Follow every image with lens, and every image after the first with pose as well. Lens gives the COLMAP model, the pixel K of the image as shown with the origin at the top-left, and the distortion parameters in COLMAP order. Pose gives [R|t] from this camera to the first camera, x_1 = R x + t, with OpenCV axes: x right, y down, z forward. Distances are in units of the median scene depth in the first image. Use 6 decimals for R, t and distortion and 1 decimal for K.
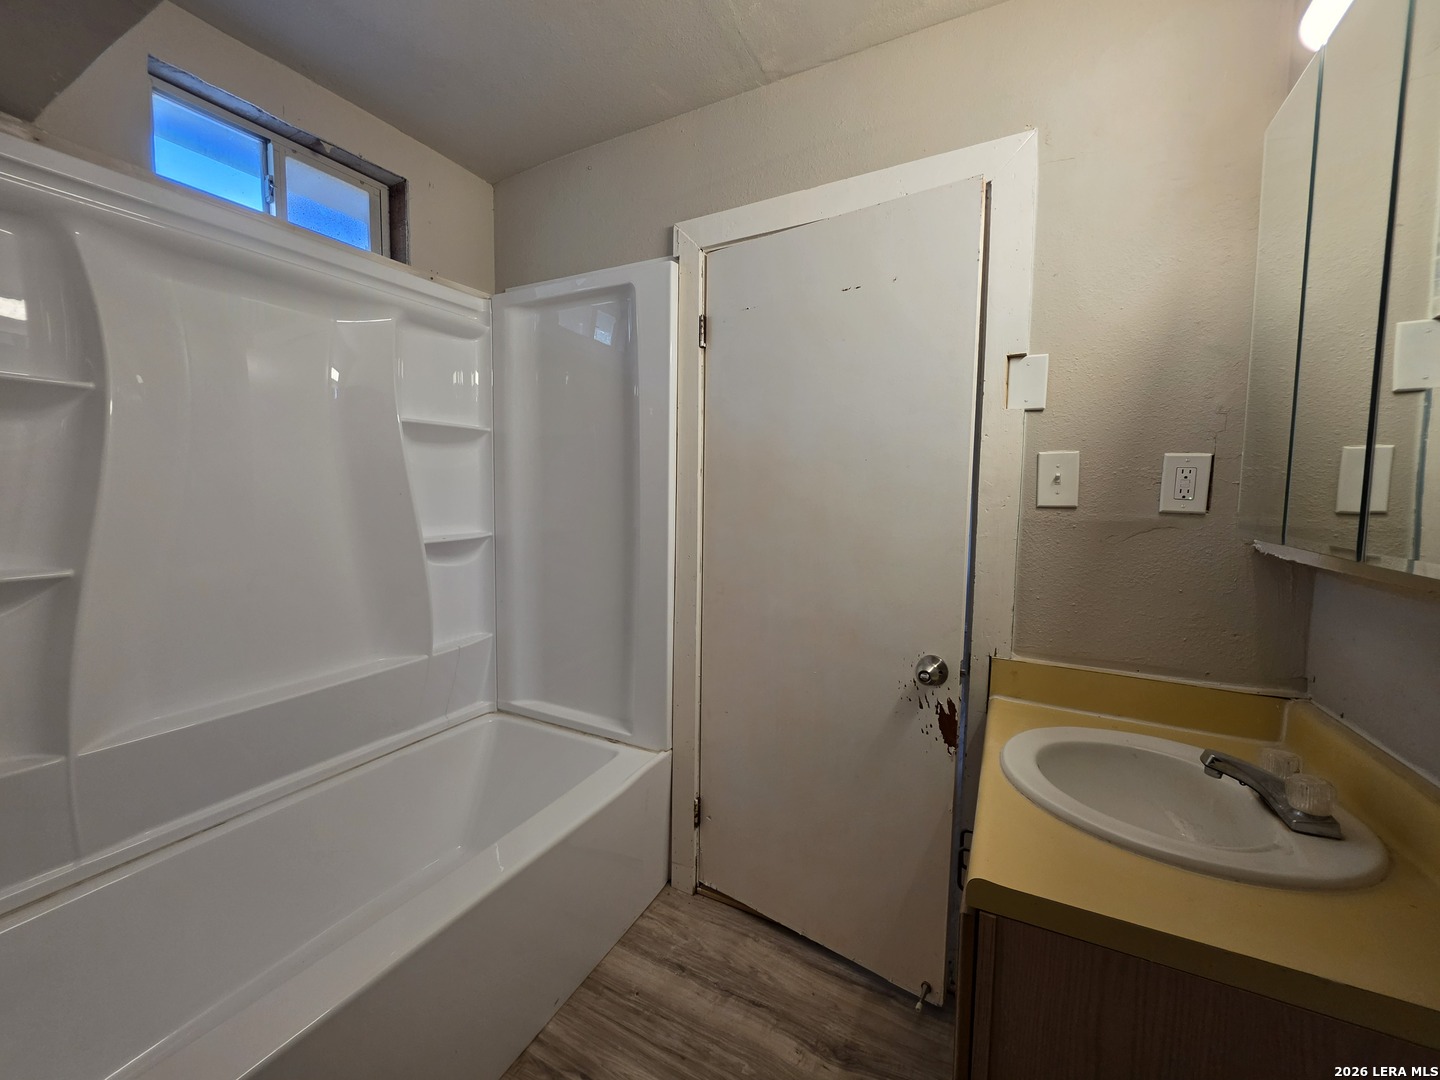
lens RADIAL K [[579.8, 0, 717.4], [0, 579.8, 534.5], [0, 0, 1]] dist [-0.006005, 0.001301]
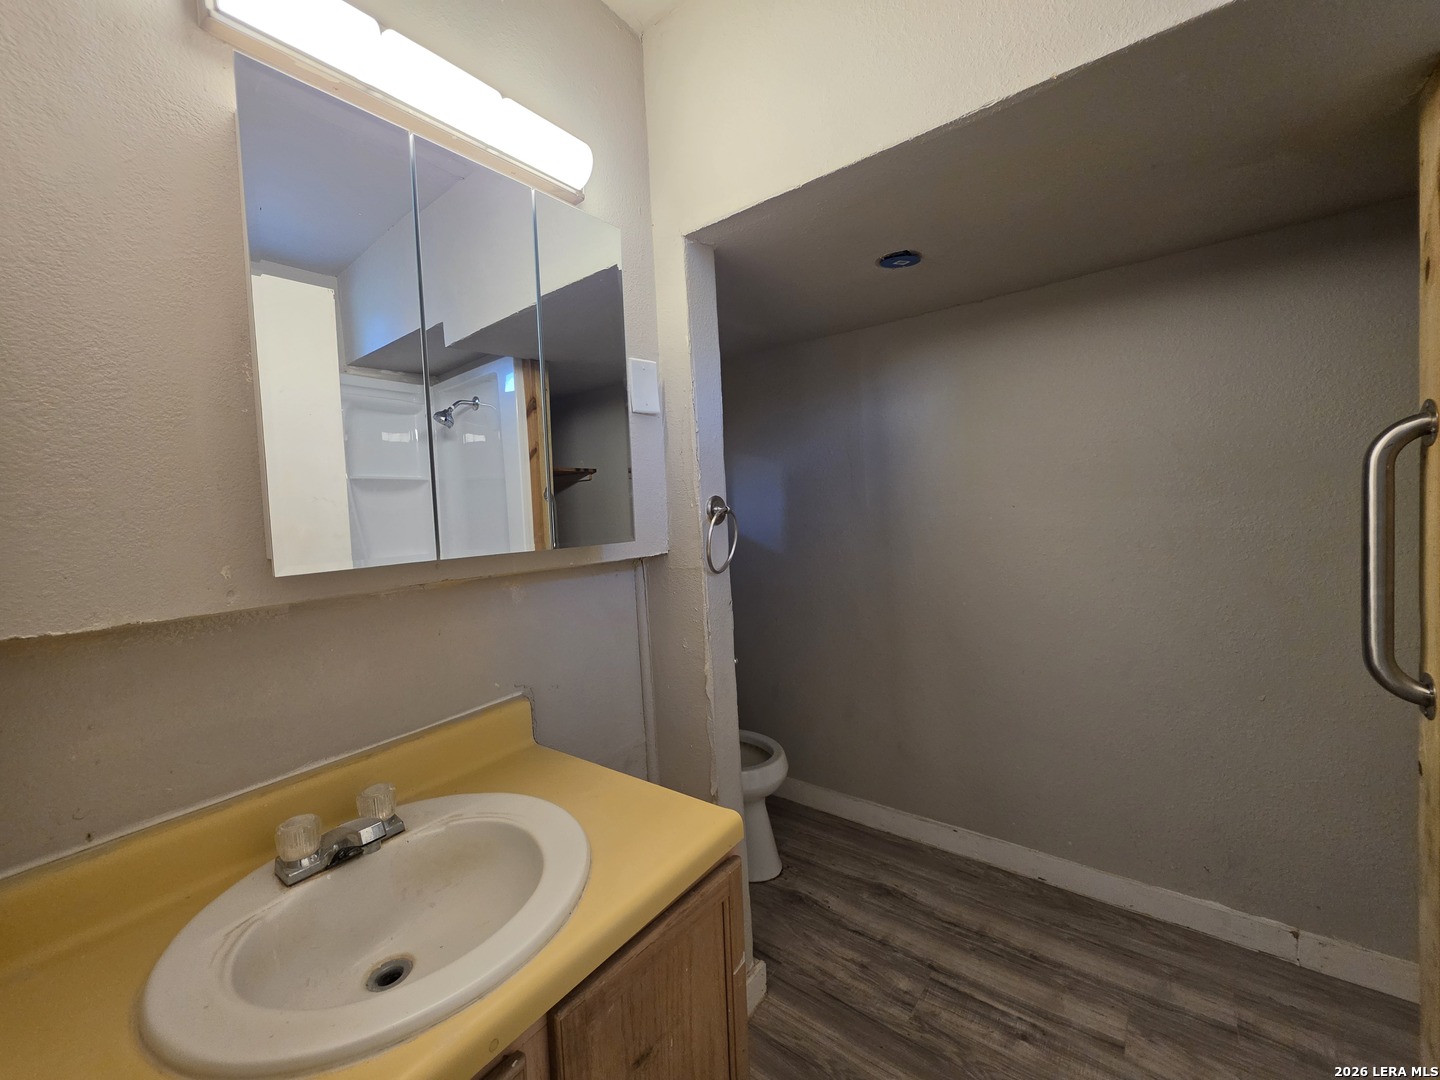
lens RADIAL K [[579.8, 0, 718.8], [0, 579.8, 536.6], [0, 0, 1]] dist [-0.006005, 0.001301]
pose [[-0.985545, 0.025242, 0.167523, 0.129146], [0.045938, 0.991608, 0.120844, -0.156964], [-0.163066, 0.126793, -0.978434, 2.105222]]
